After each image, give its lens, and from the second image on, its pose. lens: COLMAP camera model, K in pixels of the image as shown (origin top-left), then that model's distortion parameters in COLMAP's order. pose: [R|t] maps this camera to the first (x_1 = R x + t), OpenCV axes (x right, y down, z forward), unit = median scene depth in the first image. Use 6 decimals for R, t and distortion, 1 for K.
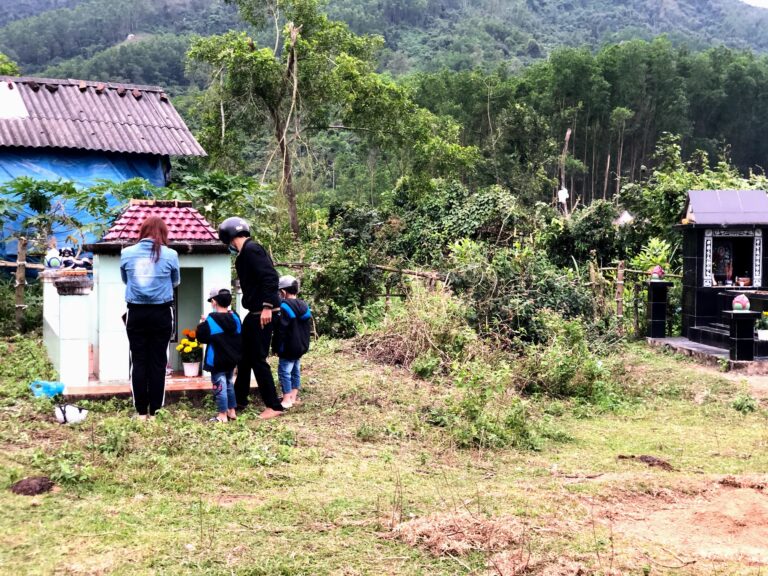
lens RADIAL K [[1135.6, 0, 384.0], [0, 1135.6, 288.0], [0, 0, 1]] dist [0.070403, 0.057750]
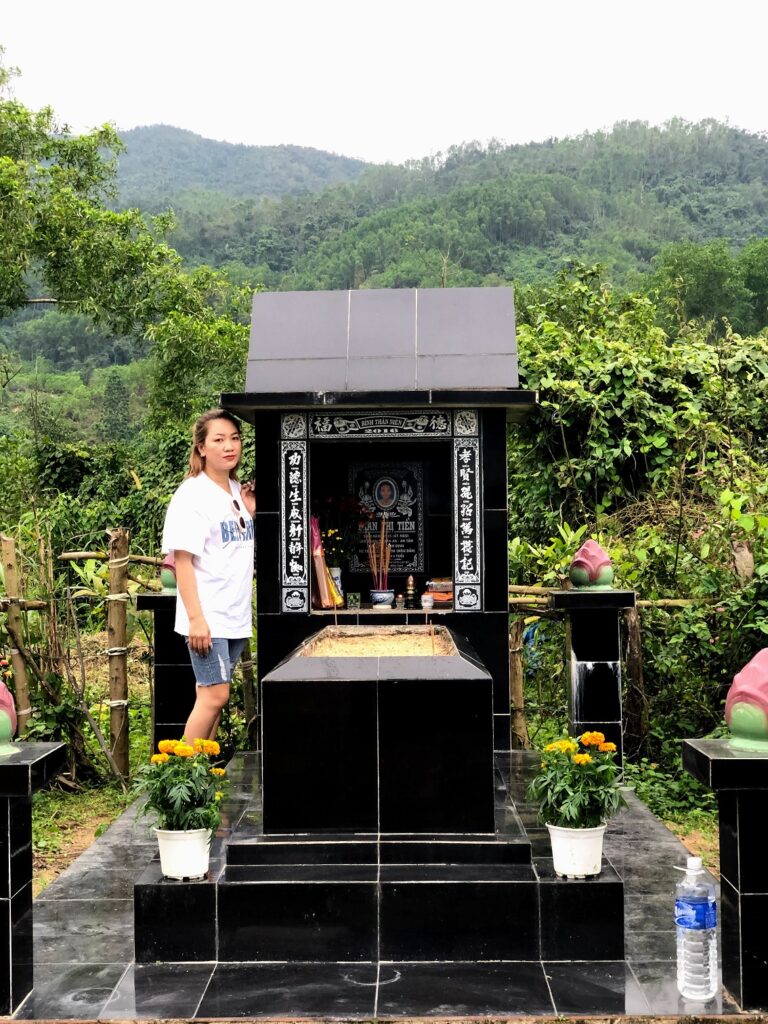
lens RADIAL K [[1514.2, 0, 384.0], [0, 1514.2, 512.0], [0, 0, 1]] dist [0.070403, 0.057750]
pose [[0.996873, -0.014111, -0.077748, 0.335142], [0.009721, 0.998352, -0.056555, -0.004619], [0.078418, 0.055622, 0.995368, 0.618015]]
